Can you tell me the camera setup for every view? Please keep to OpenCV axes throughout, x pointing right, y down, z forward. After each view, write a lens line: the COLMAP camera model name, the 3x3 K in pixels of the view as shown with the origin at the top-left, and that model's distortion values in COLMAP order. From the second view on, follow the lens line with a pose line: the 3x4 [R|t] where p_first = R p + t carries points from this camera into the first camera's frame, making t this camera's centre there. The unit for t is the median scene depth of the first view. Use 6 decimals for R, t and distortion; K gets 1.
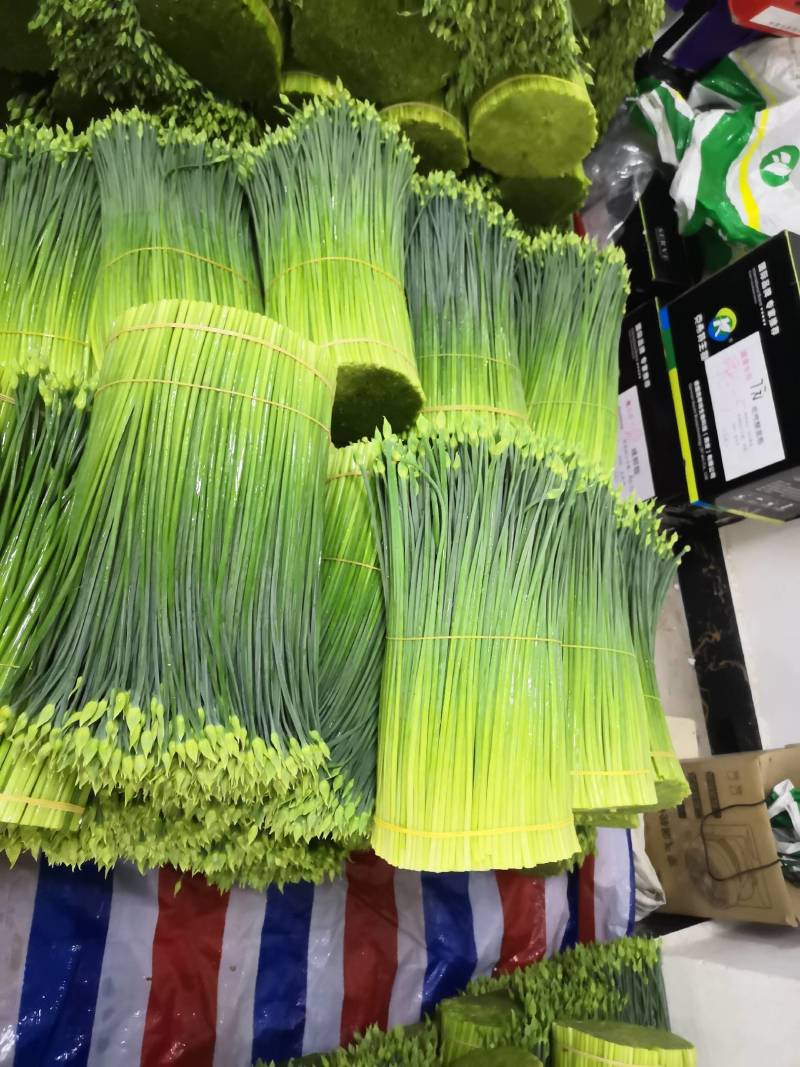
lens RADIAL K [[798.1, 0, 400.0], [0, 798.1, 533.5], [0, 0, 1]] dist [0.003338, -0.003569]
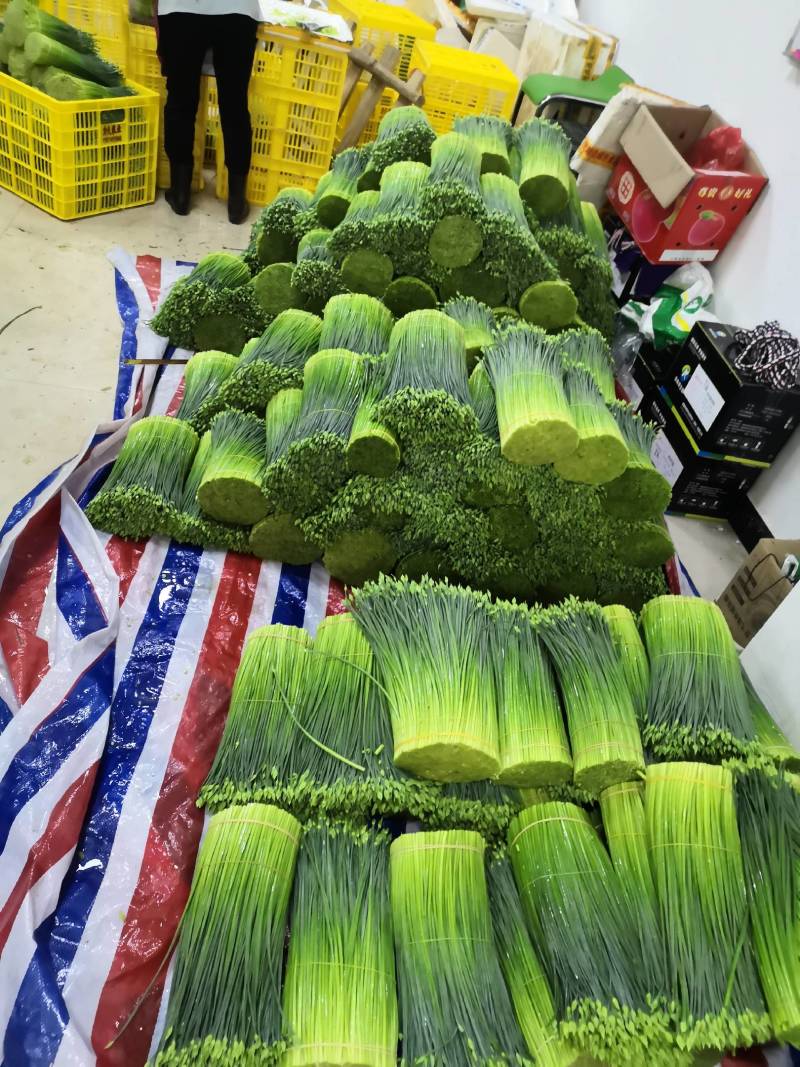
lens RADIAL K [[791.9, 0, 400.0], [0, 791.9, 533.5], [0, 0, 1]] dist [0.044481, -0.041088]
pose [[0.949541, -0.237246, -0.205148, 0.078039], [0.100705, 0.850069, -0.516954, 1.230197], [0.297036, 0.470210, 0.831067, -0.743492]]
